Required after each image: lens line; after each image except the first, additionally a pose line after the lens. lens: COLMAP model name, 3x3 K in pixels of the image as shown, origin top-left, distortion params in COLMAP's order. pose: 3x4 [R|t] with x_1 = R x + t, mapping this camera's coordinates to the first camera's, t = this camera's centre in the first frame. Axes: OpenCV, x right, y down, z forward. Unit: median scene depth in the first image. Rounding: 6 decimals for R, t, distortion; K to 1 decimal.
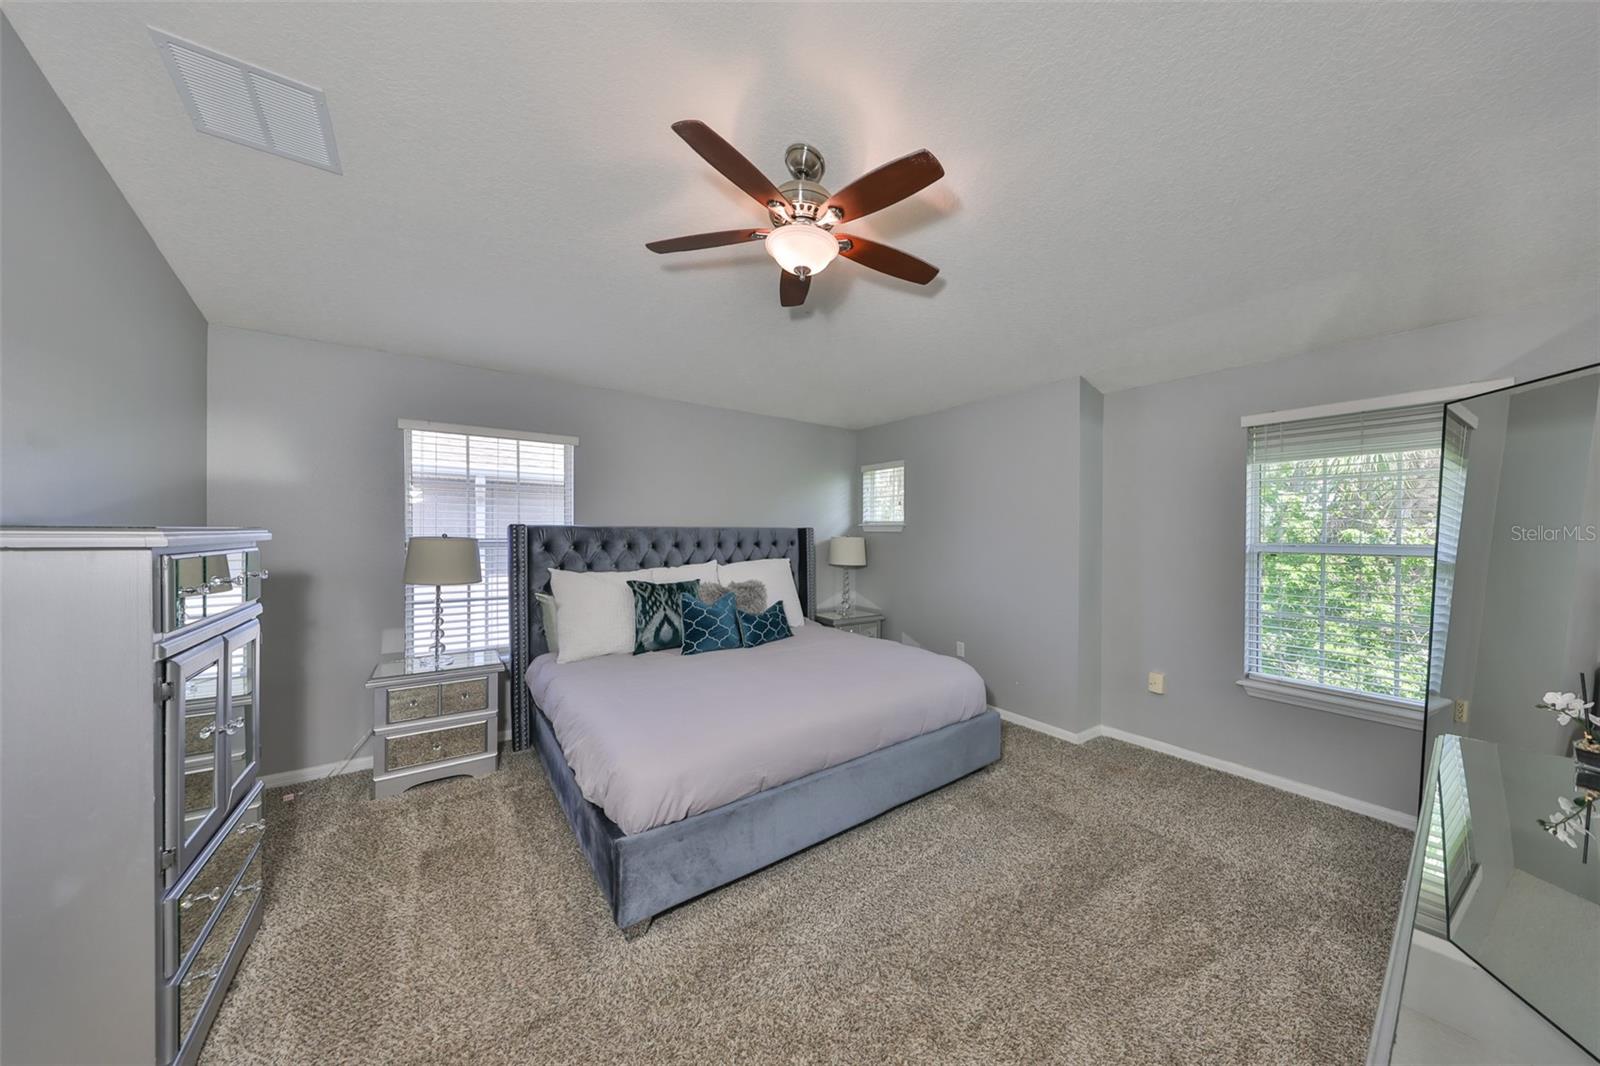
lens RADIAL K [[483.9, 0, 844.4], [0, 483.9, 534.6], [0, 0, 1]] dist [-0.001976, -0.000201]
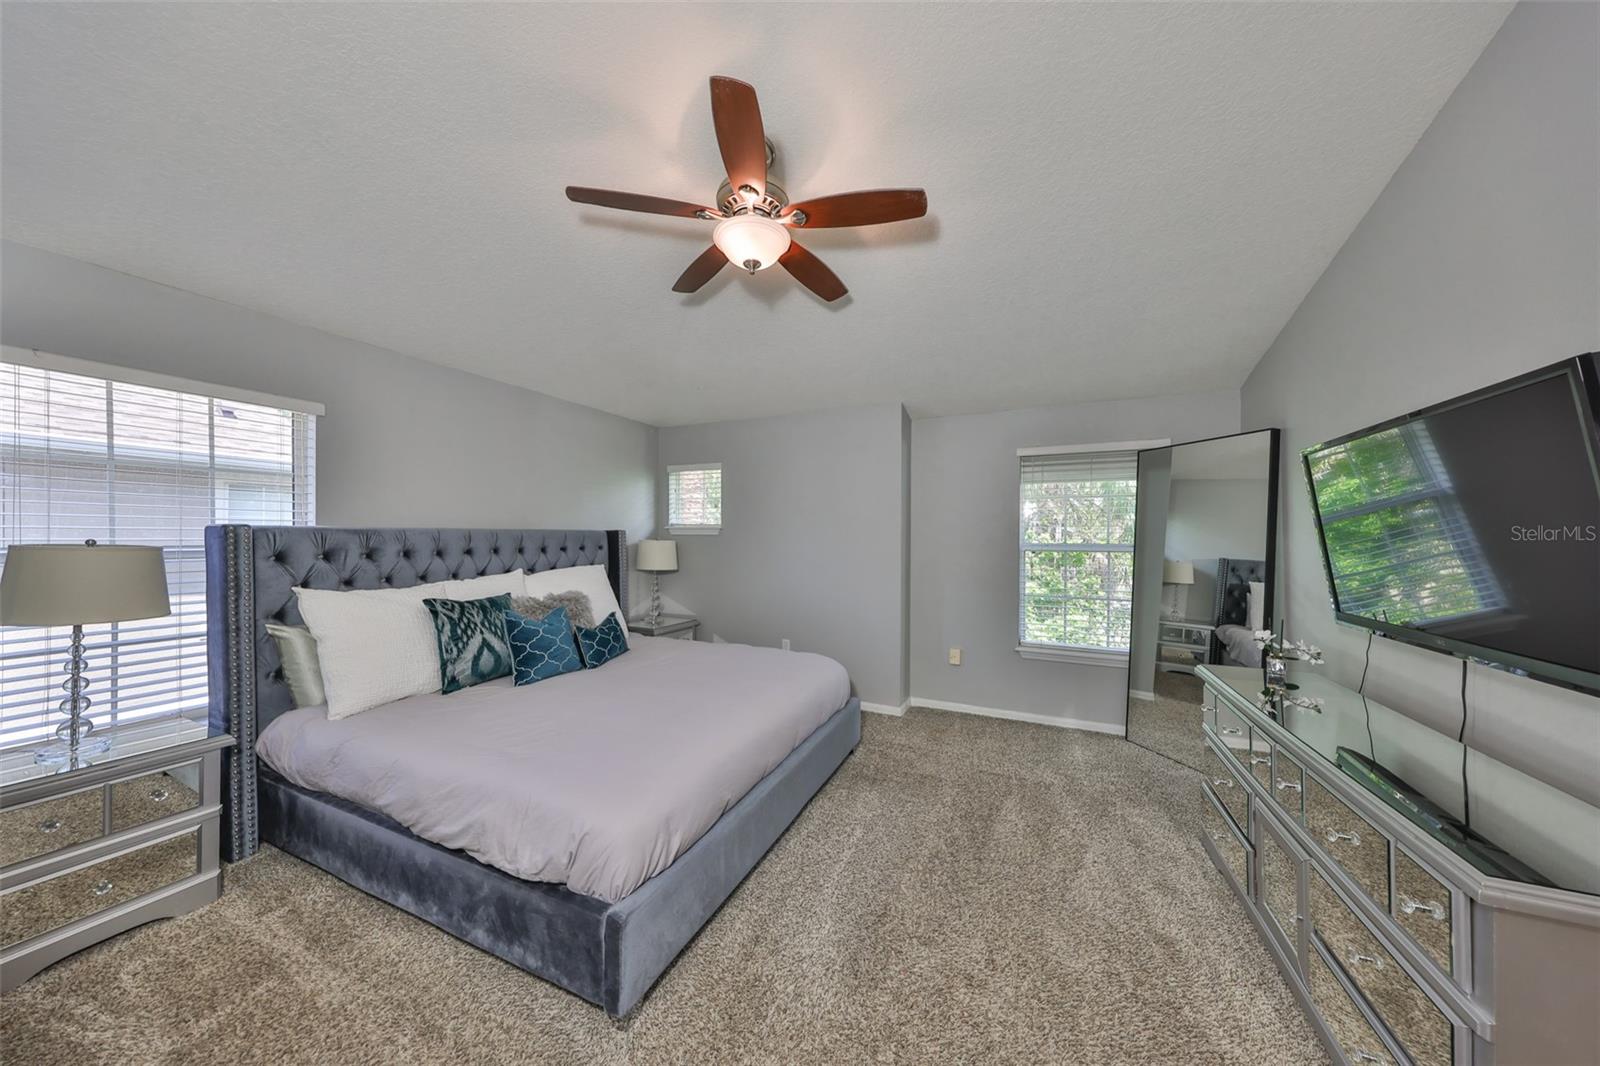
lens RADIAL K [[483.9, 0, 783.1], [0, 483.9, 536.4], [0, 0, 1]] dist [-0.001976, -0.000201]
pose [[0.903162, -0.002290, 0.429293, -0.264195], [0.002681, 0.999996, -0.000305, -0.002467], [-0.429291, 0.001427, 0.903165, 0.062766]]
